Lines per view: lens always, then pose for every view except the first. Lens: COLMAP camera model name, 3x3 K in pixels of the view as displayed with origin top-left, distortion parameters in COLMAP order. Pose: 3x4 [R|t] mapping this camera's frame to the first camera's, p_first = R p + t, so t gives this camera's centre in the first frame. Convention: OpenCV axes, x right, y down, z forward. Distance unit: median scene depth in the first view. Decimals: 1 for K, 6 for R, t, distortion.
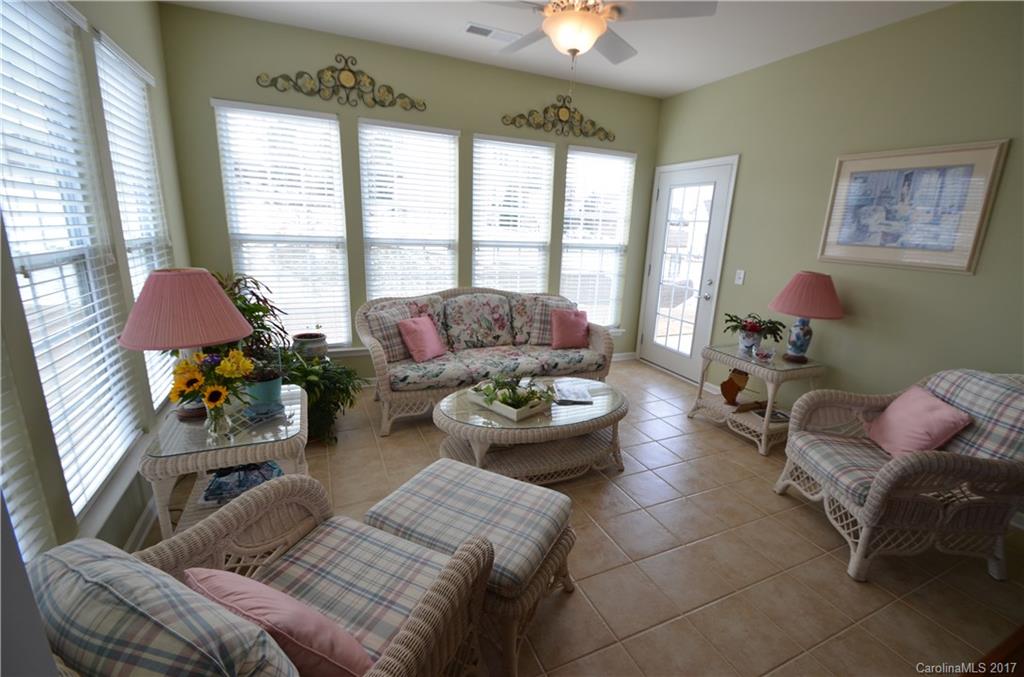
lens RADIAL K [[449.7, 0, 510.6], [0, 449.7, 337.1], [0, 0, 1]] dist [0.004106, -0.004687]
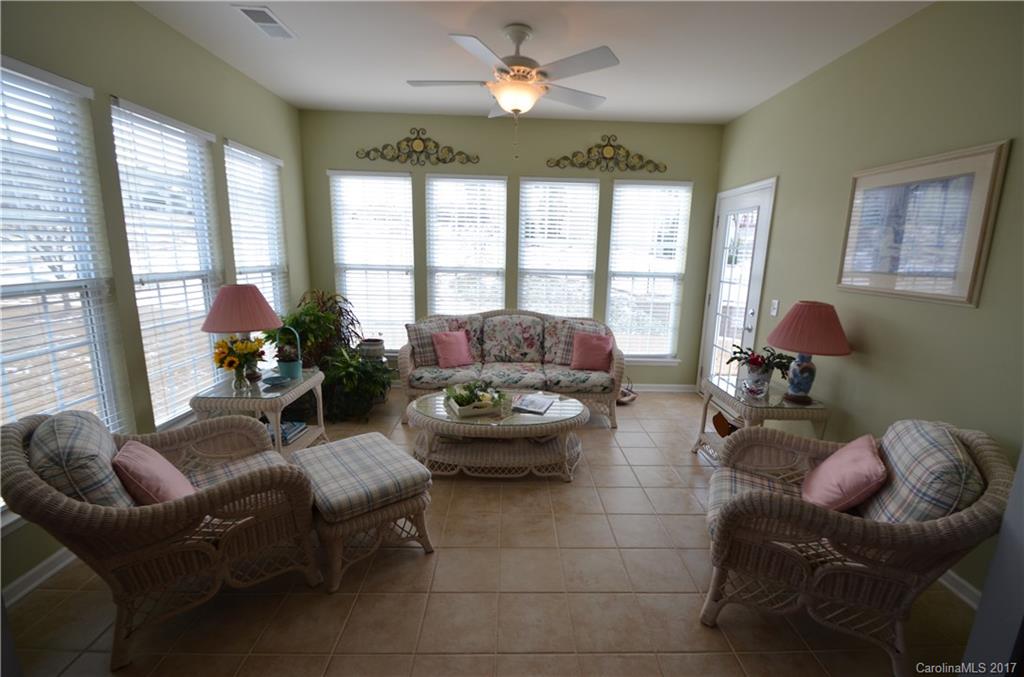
lens RADIAL K [[449.7, 0, 519.4], [0, 449.7, 335.9], [0, 0, 1]] dist [0.004106, -0.004687]
pose [[0.917932, 0.057485, -0.392552, 0.437510], [-0.085071, 0.994952, -0.053228, 0.016905], [0.387511, 0.082254, 0.918188, -0.032928]]
